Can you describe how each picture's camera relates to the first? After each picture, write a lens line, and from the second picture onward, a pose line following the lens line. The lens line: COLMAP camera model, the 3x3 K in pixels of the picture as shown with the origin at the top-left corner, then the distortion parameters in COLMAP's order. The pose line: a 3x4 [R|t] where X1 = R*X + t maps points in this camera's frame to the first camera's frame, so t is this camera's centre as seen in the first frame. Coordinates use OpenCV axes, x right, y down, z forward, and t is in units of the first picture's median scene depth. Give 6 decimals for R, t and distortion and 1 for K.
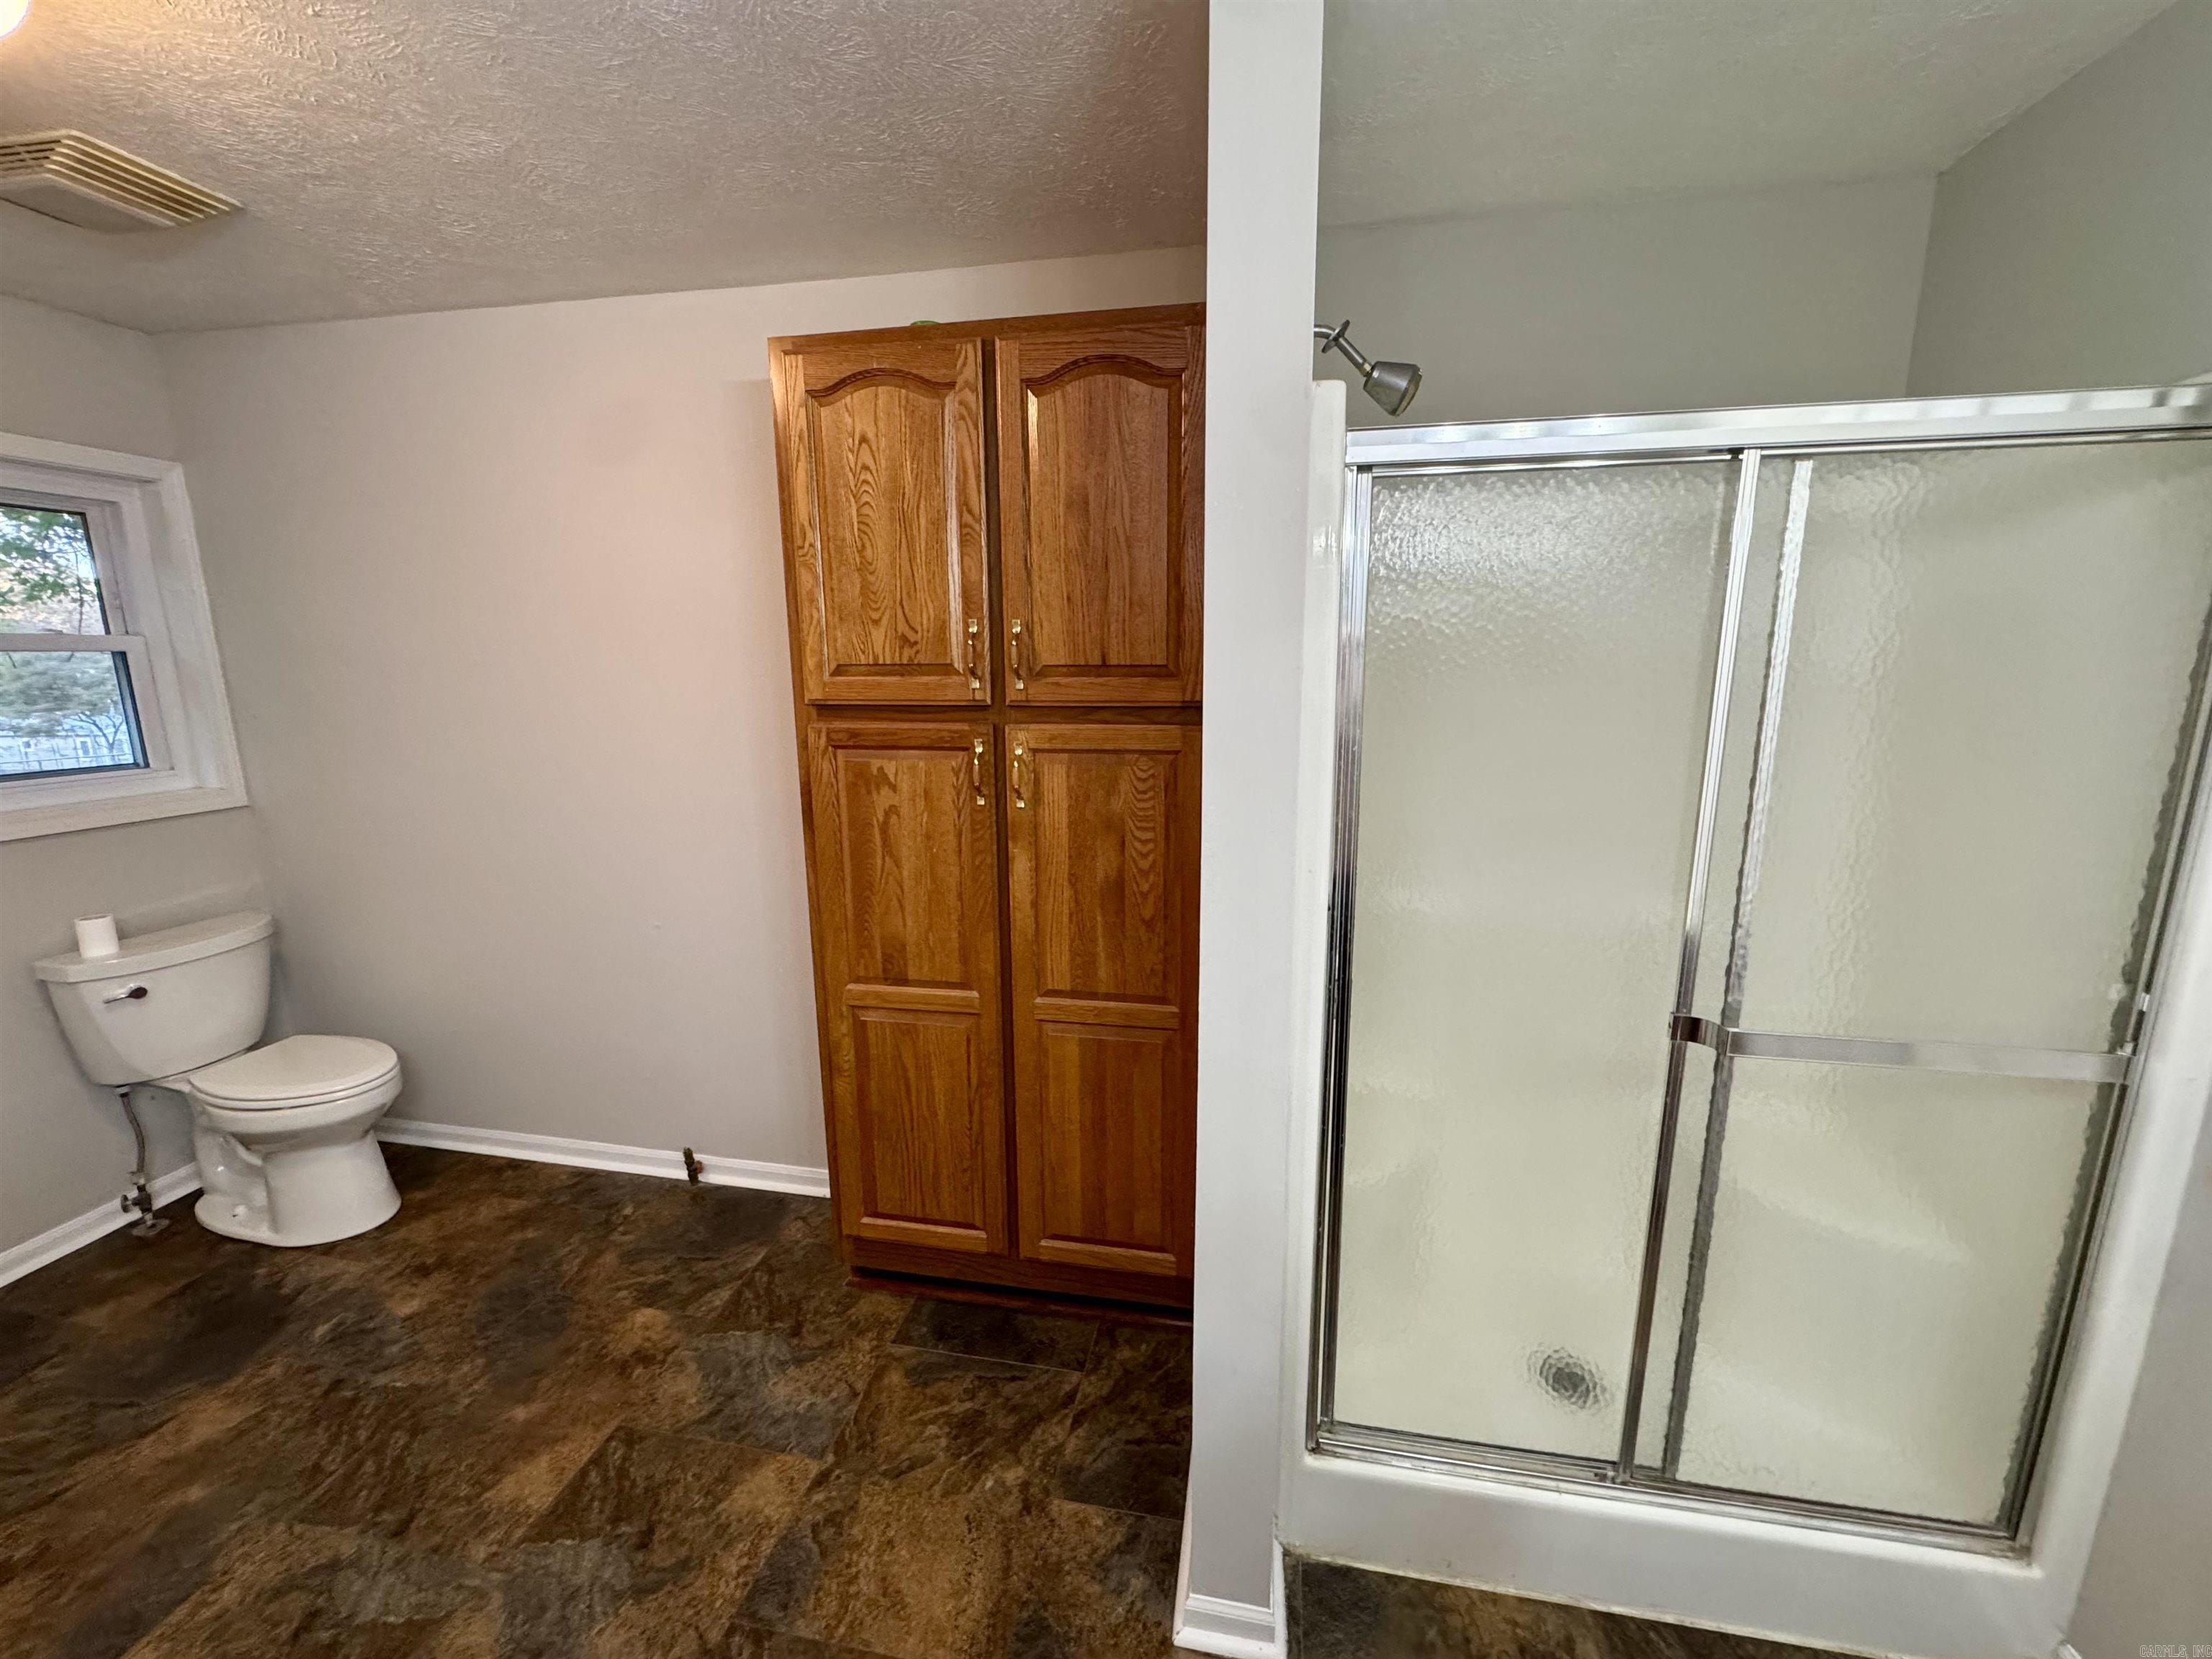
lens RADIAL K [[888.0, 0, 1099.9], [0, 888.0, 829.8], [0, 0, 1]] dist [-0.005704, 0.000535]
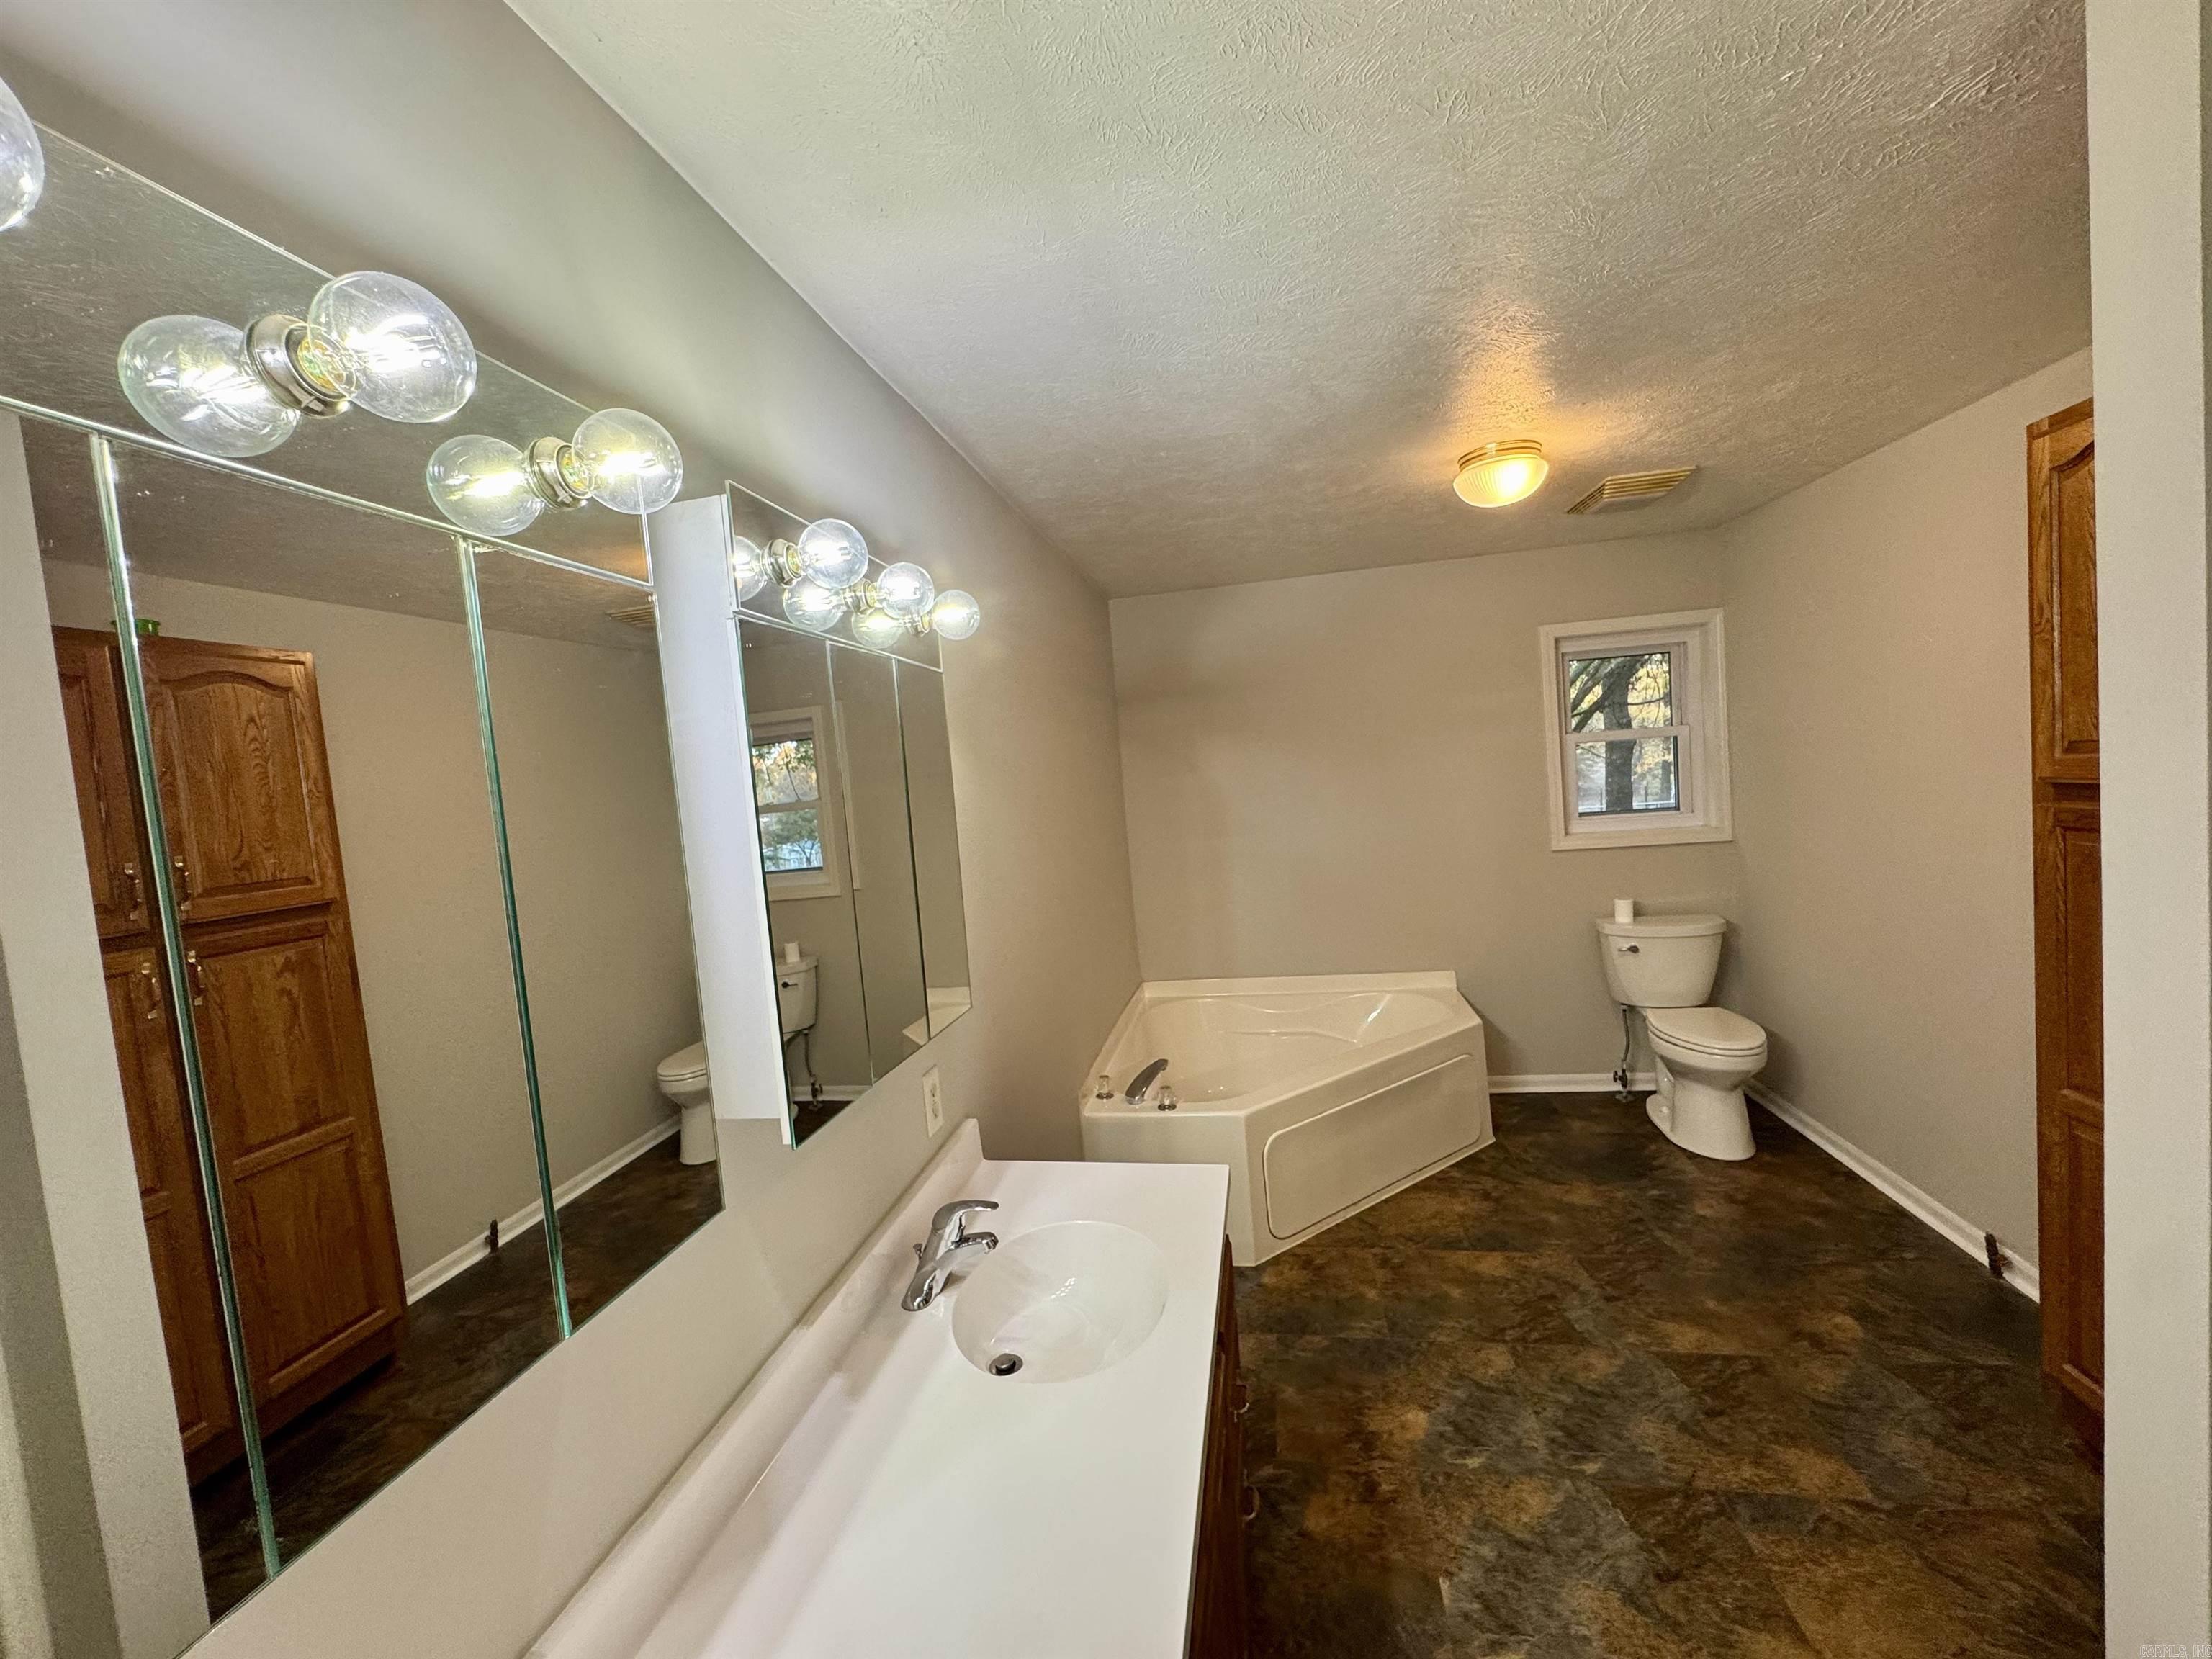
lens RADIAL K [[888.0, 0, 1099.8], [0, 888.0, 820.6], [0, 0, 1]] dist [-0.005704, 0.000535]
pose [[0.003430, 0.059792, -0.998205, 0.634370], [-0.113462, 0.991788, 0.059018, -0.041318], [0.993536, 0.113056, 0.010186, -0.019385]]
